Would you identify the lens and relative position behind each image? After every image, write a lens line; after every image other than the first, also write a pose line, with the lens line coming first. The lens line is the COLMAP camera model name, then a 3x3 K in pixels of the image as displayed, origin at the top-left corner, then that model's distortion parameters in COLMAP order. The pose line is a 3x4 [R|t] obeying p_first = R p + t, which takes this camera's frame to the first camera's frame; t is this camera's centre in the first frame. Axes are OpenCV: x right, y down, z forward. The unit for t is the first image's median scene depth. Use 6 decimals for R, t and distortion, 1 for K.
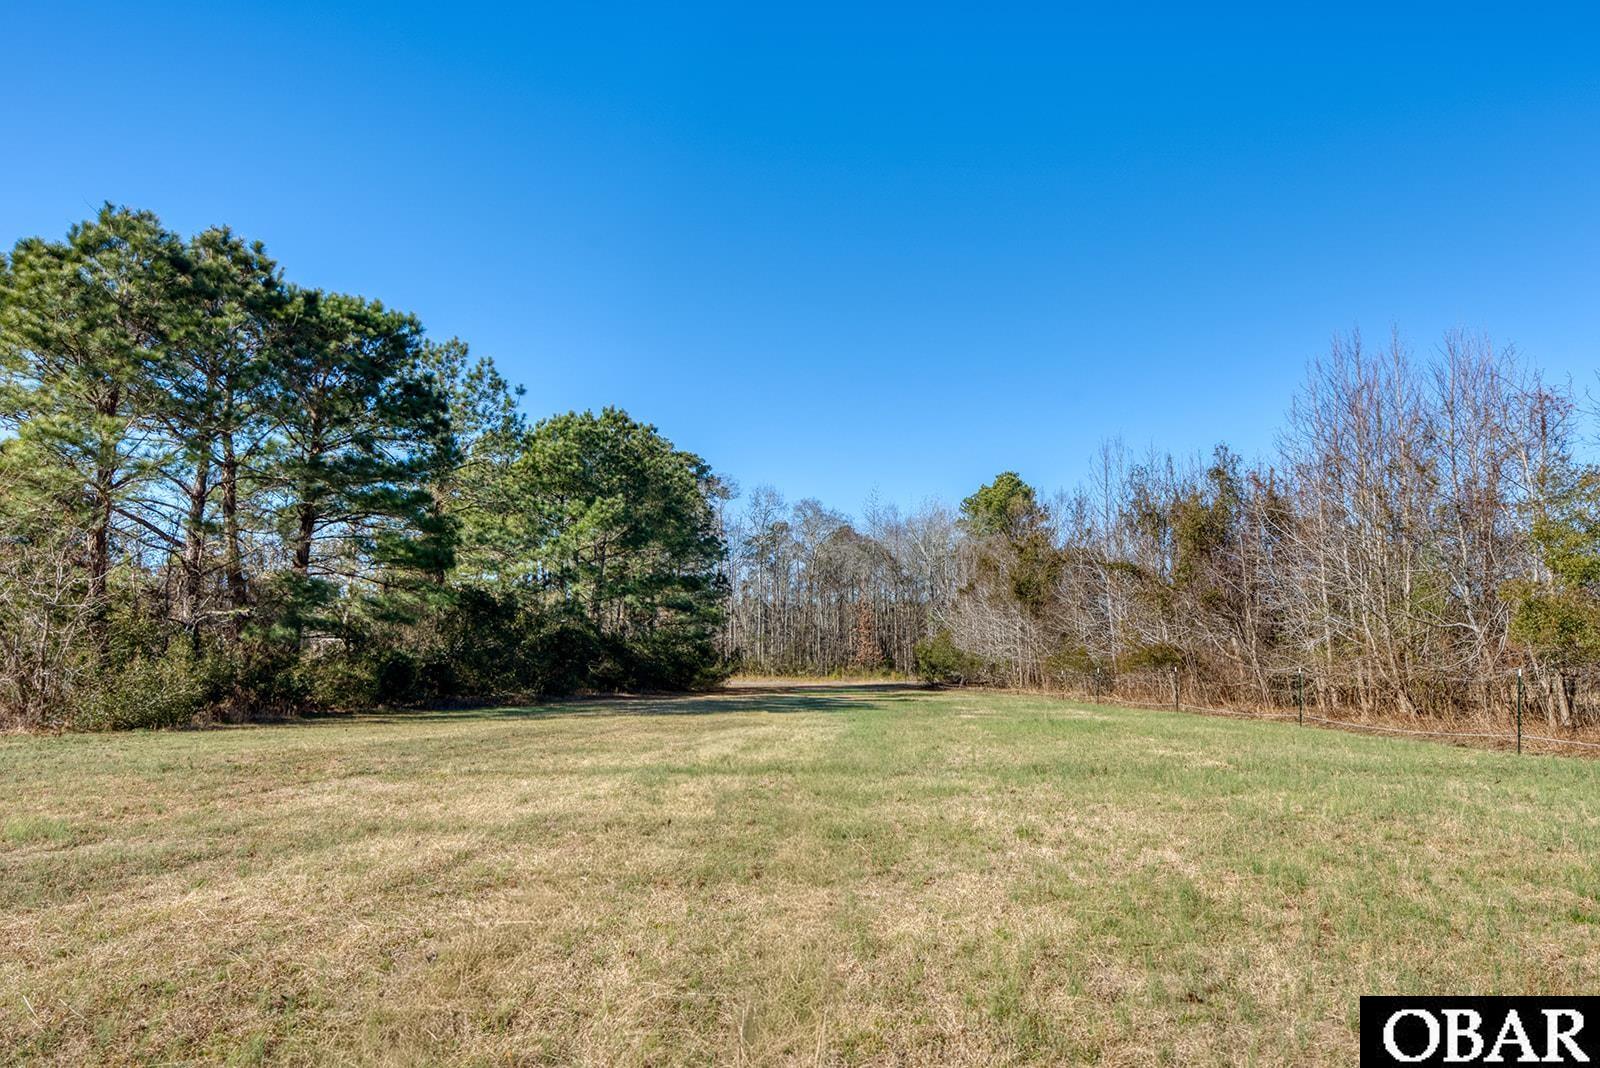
lens RADIAL K [[1116.7, 0, 810.9], [0, 1116.7, 533.2], [0, 0, 1]] dist [0.013448, 0.001769]
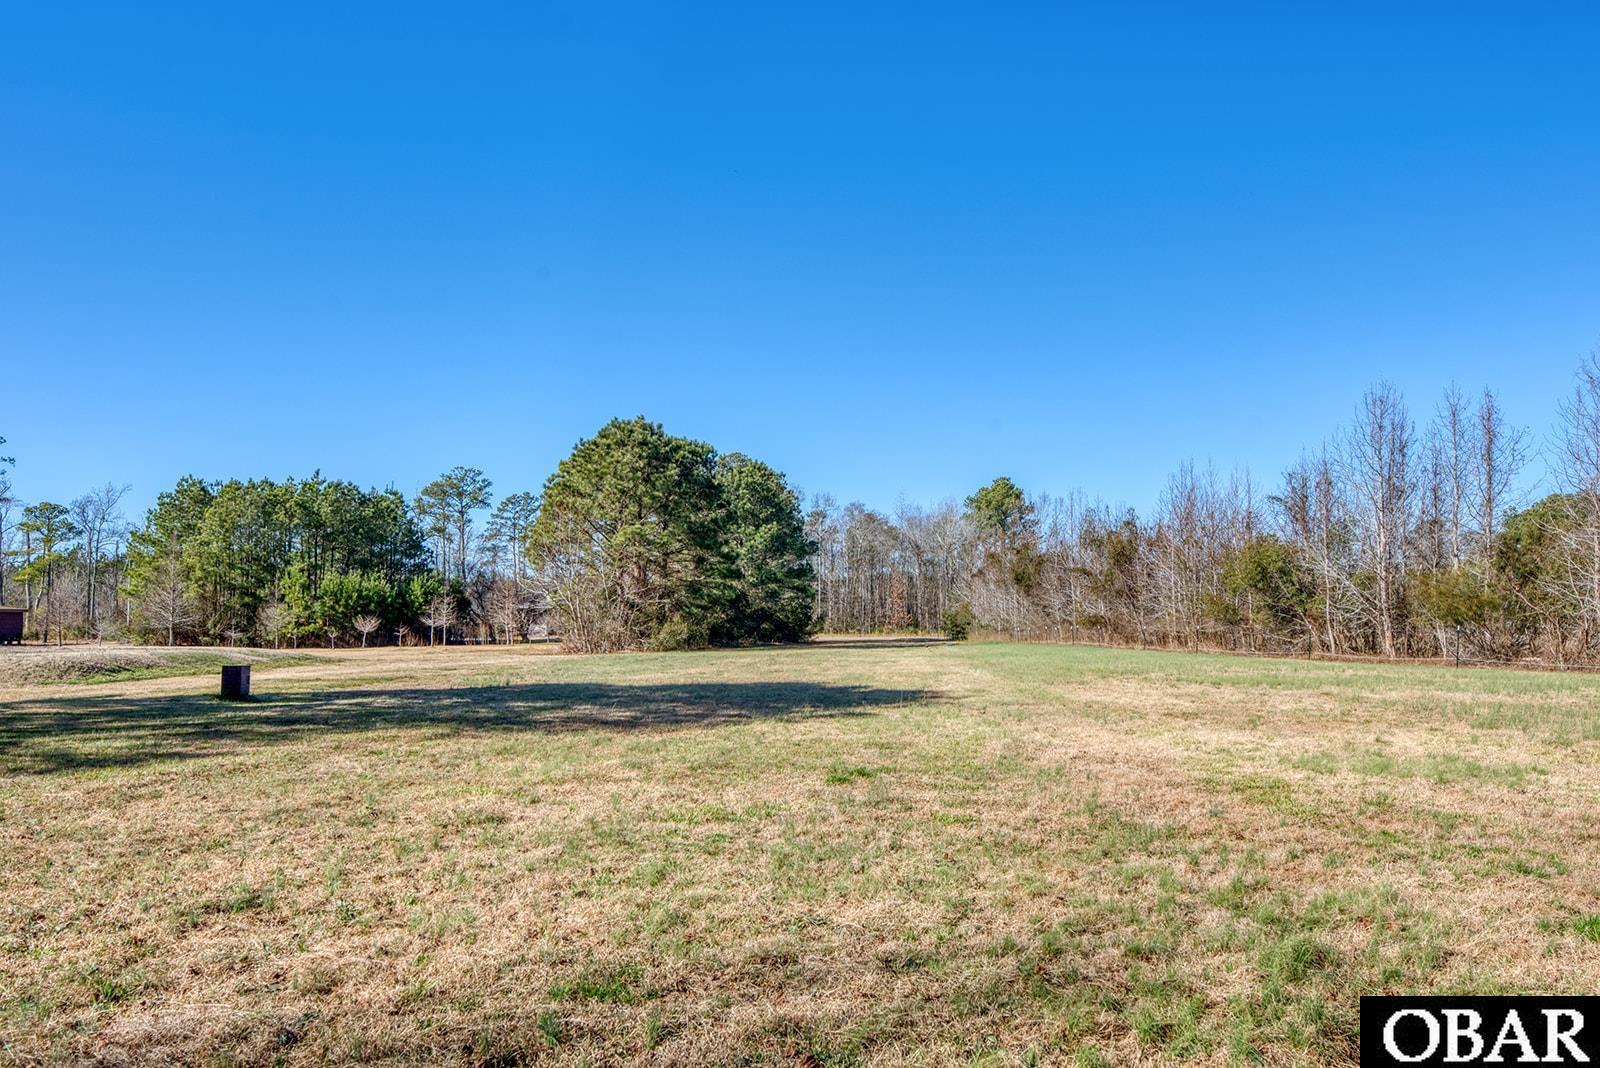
lens RADIAL K [[1116.7, 0, 789.0], [0, 1116.7, 533.3], [0, 0, 1]] dist [0.013448, 0.001769]
pose [[0.999994, -0.001011, -0.003249, -0.107545], [0.001125, 0.999371, 0.035435, -0.056683], [0.003212, -0.035438, 0.999367, -0.475715]]
